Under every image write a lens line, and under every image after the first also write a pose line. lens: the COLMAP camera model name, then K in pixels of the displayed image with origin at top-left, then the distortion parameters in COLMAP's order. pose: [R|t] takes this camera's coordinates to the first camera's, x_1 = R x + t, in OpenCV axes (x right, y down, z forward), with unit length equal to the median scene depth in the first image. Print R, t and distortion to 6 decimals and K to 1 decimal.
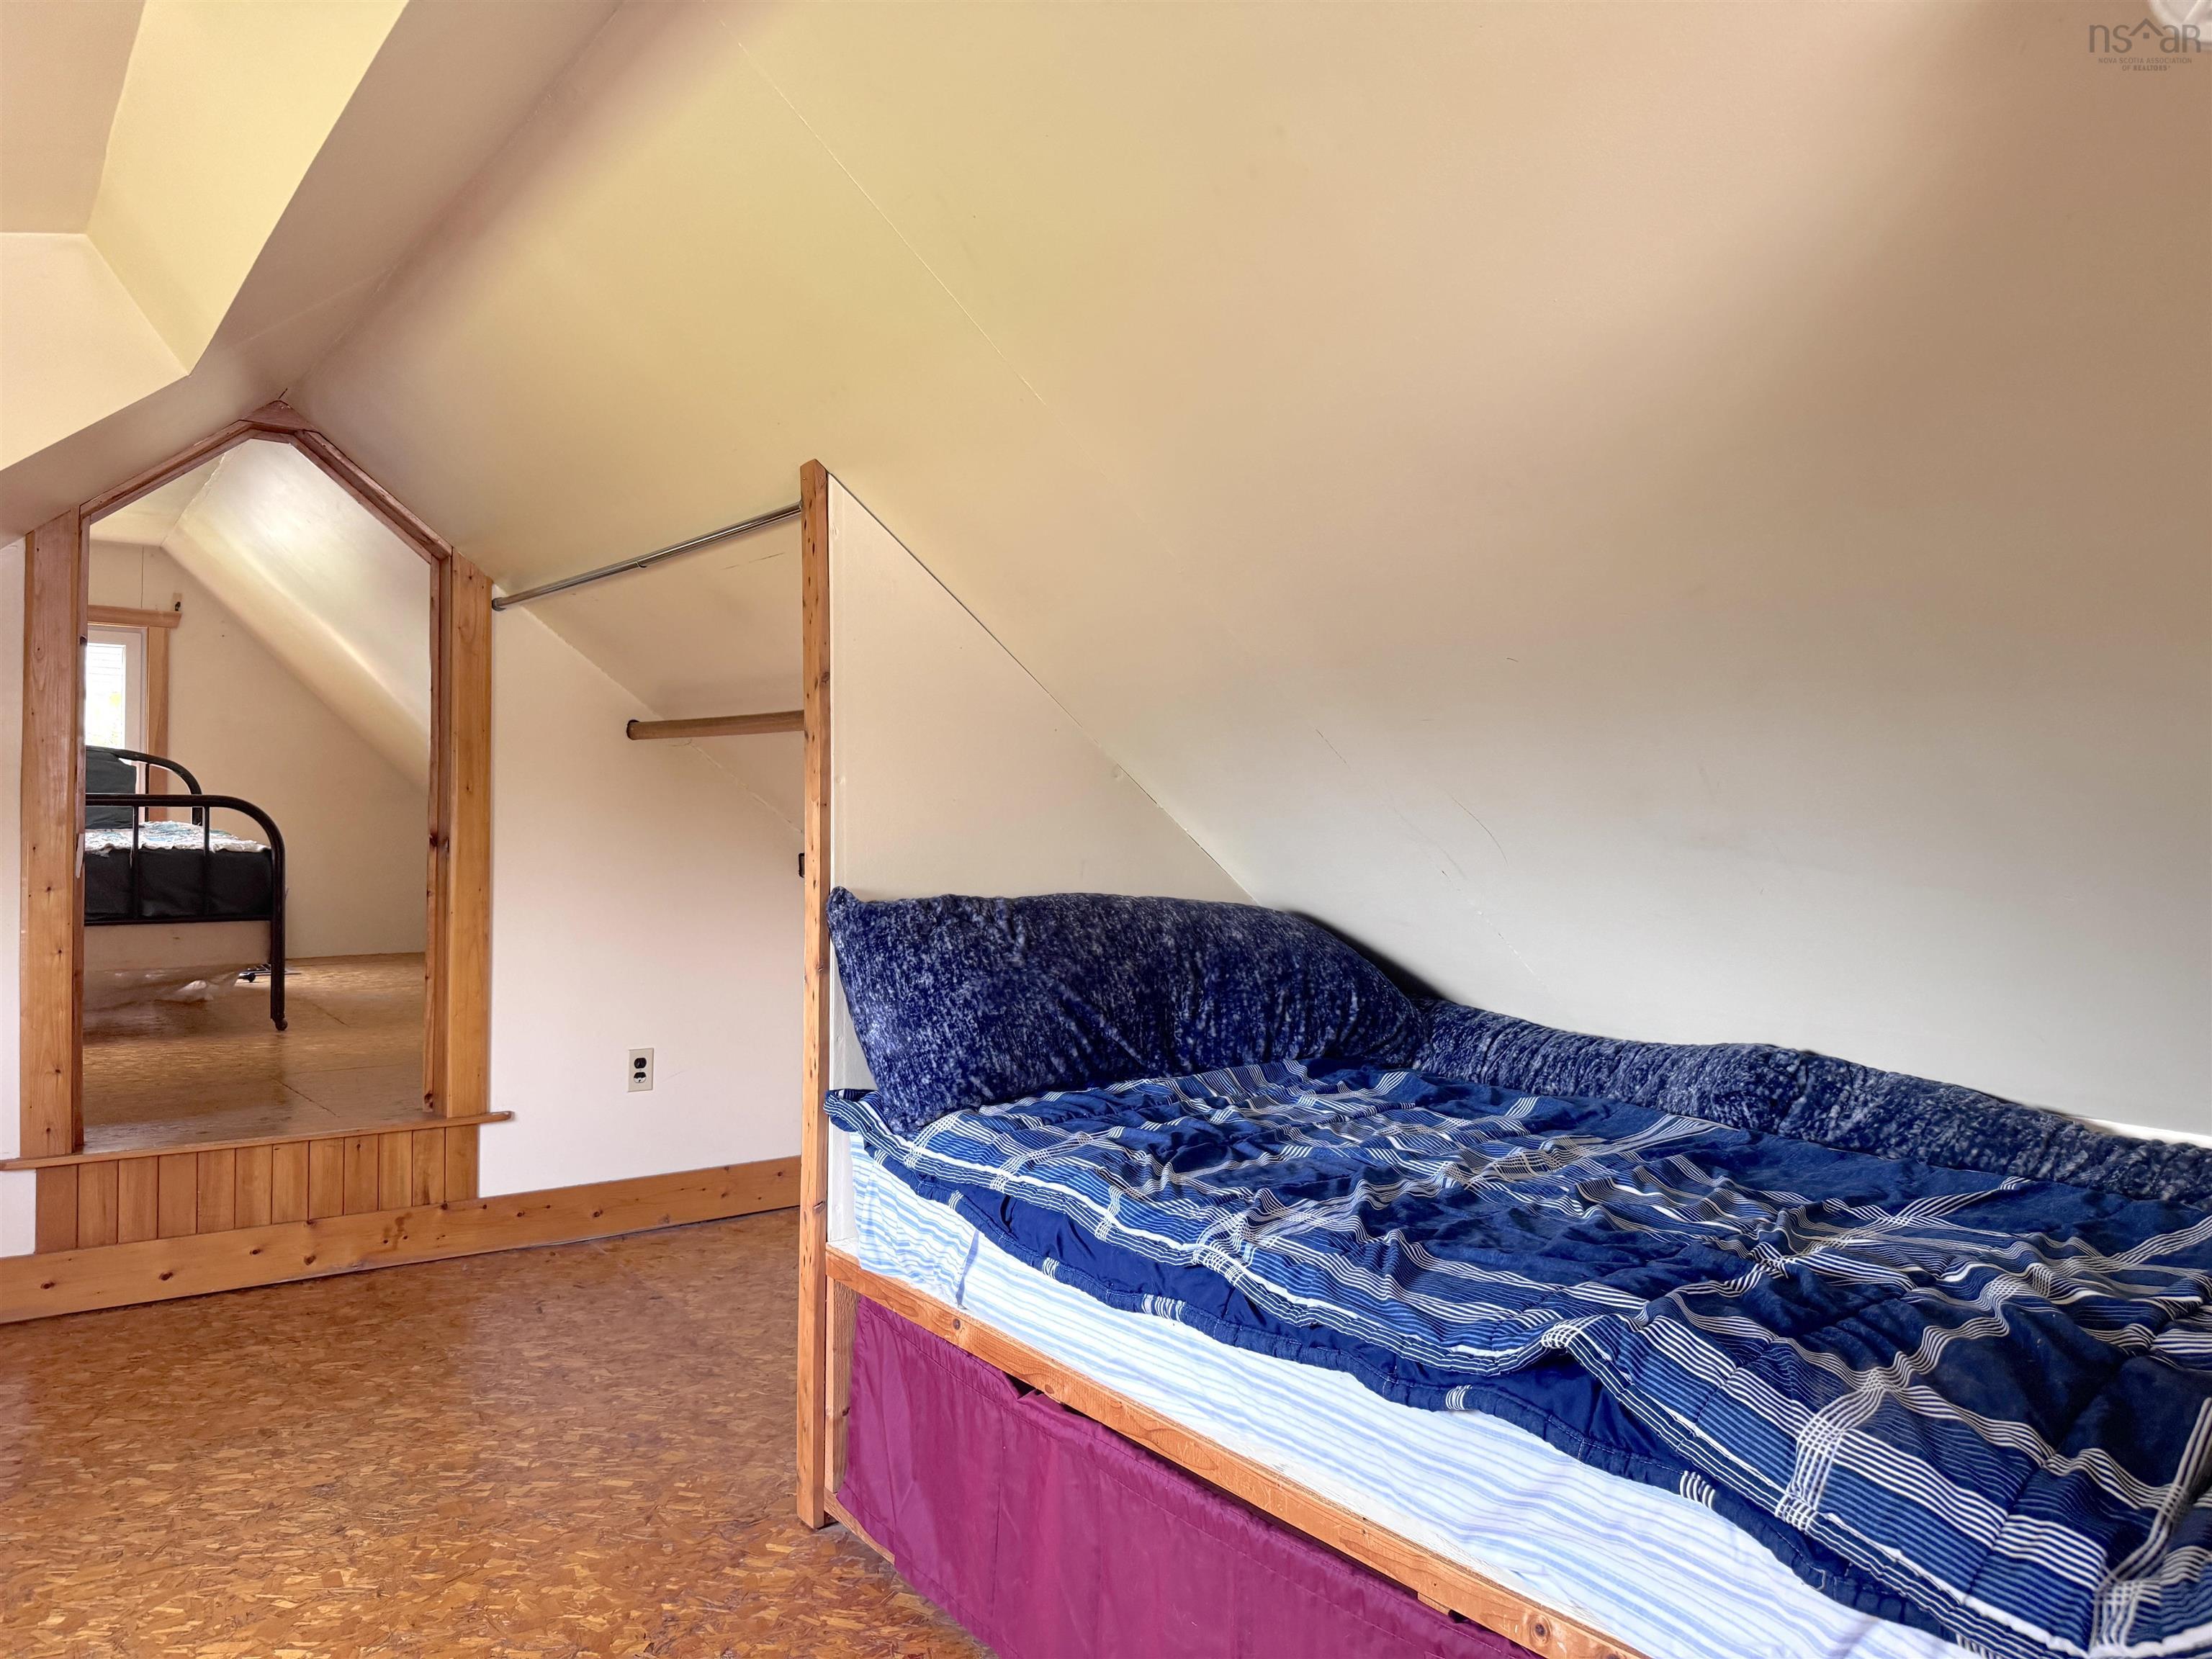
lens RADIAL K [[1570.9, 0, 1106.3], [0, 1570.9, 807.5], [0, 0, 1]] dist [0.011387, -0.015333]
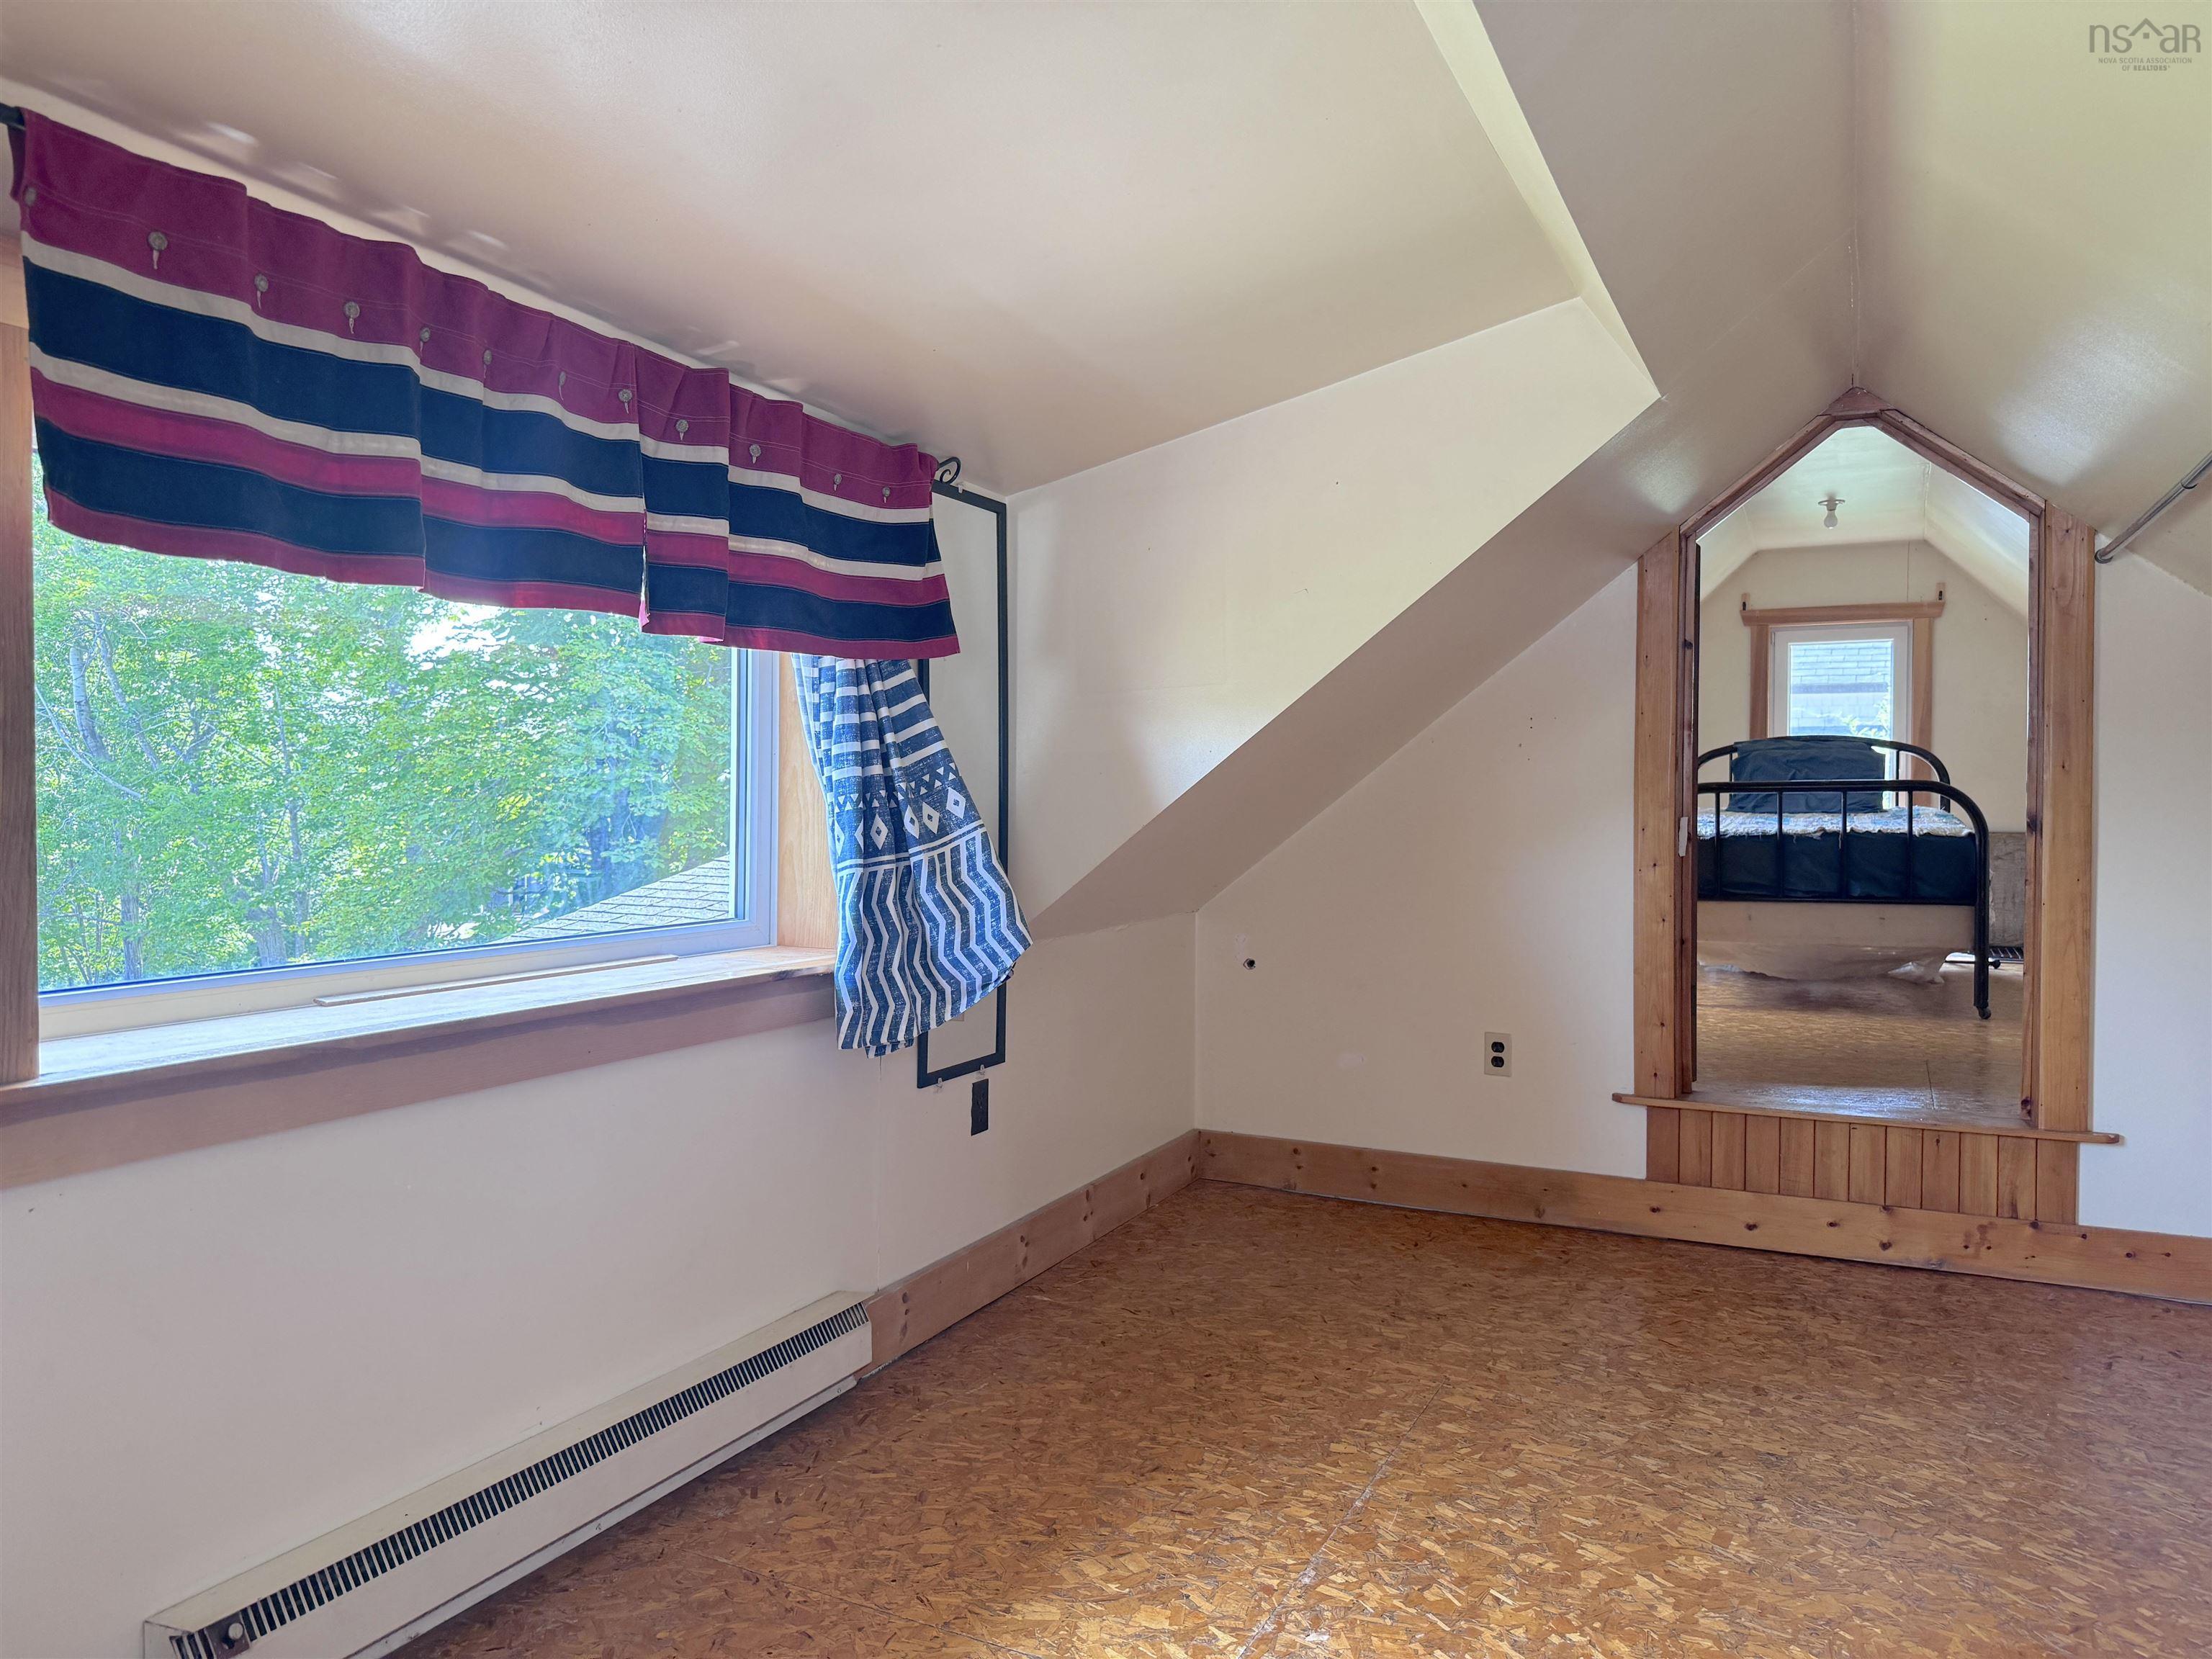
lens RADIAL K [[1570.9, 0, 1106.3], [0, 1570.9, 807.5], [0, 0, 1]] dist [0.011387, -0.015333]
pose [[0.454506, -0.006563, -0.890719, 0.177503], [0.015039, 0.999887, 0.000306, 0.003367], [0.890617, -0.013535, 0.454554, 0.127437]]
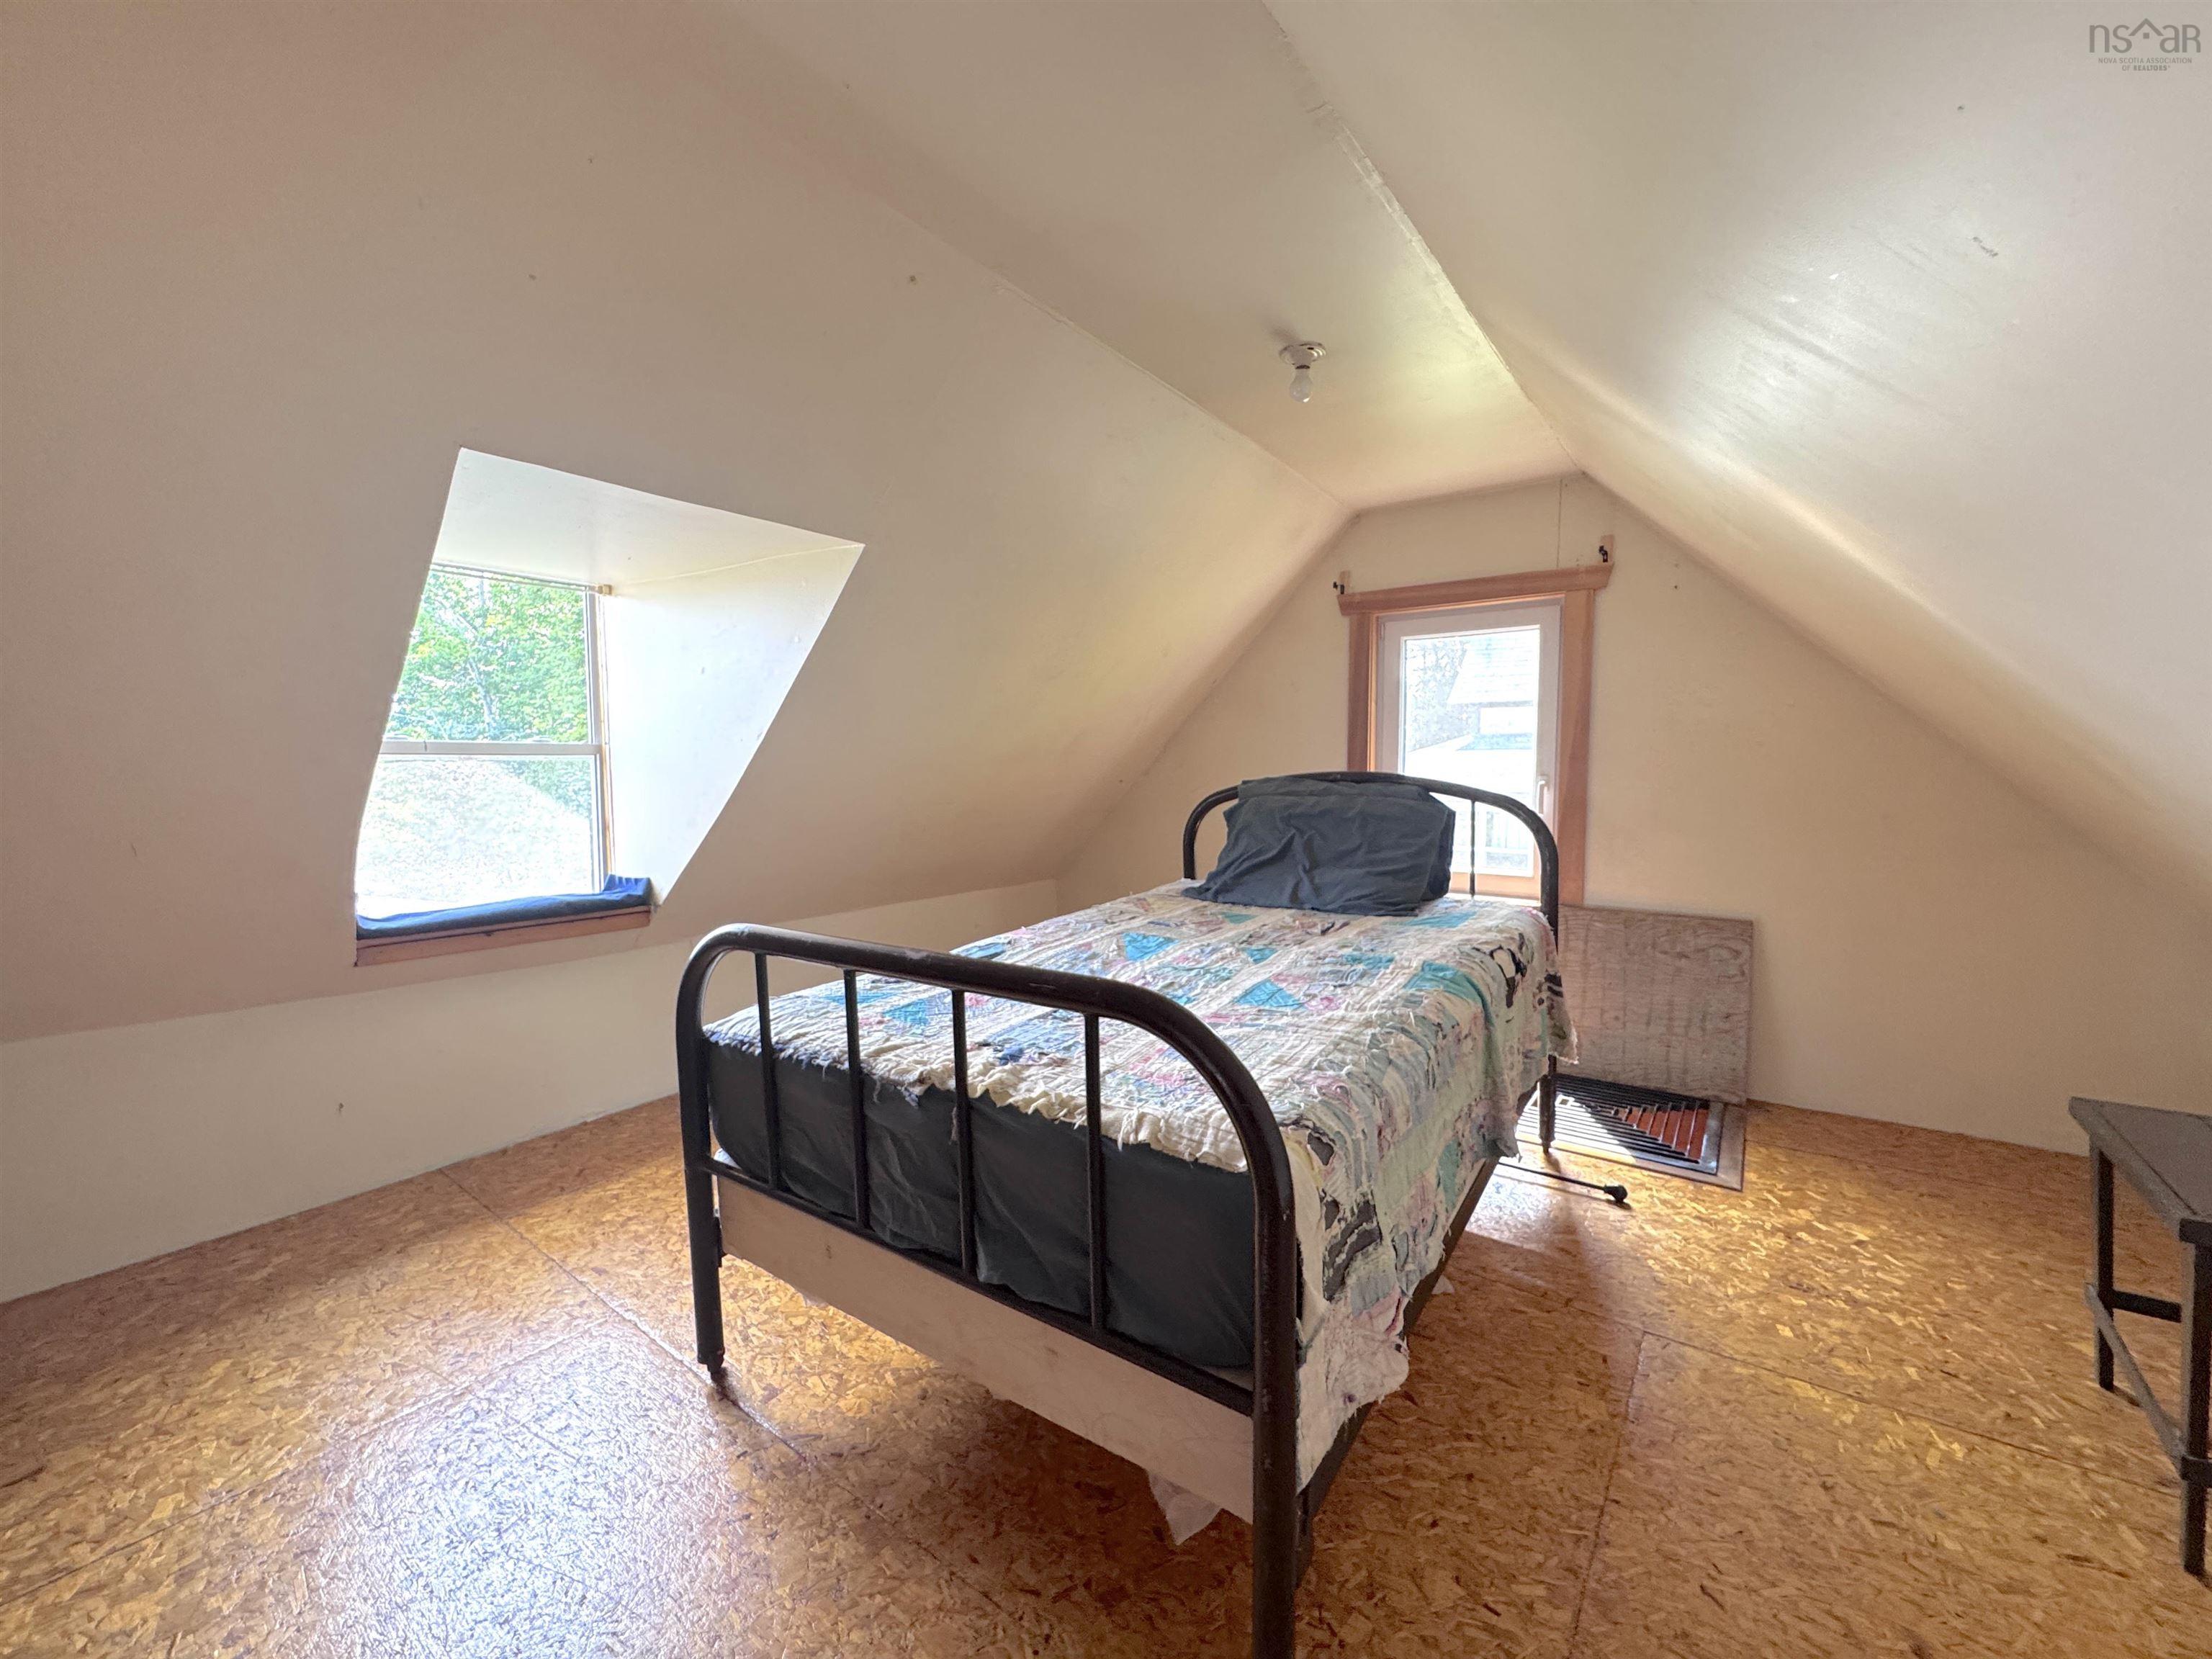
lens RADIAL K [[890.3, 0, 1098.4], [0, 890.3, 828.1], [0, 0, 1]] dist [-0.000528, -0.000029]
pose [[0.284727, 0.049837, -0.957312, -0.691286], [0.013471, 0.998341, 0.055979, -0.086569], [0.958514, -0.028834, 0.283583, 1.669592]]
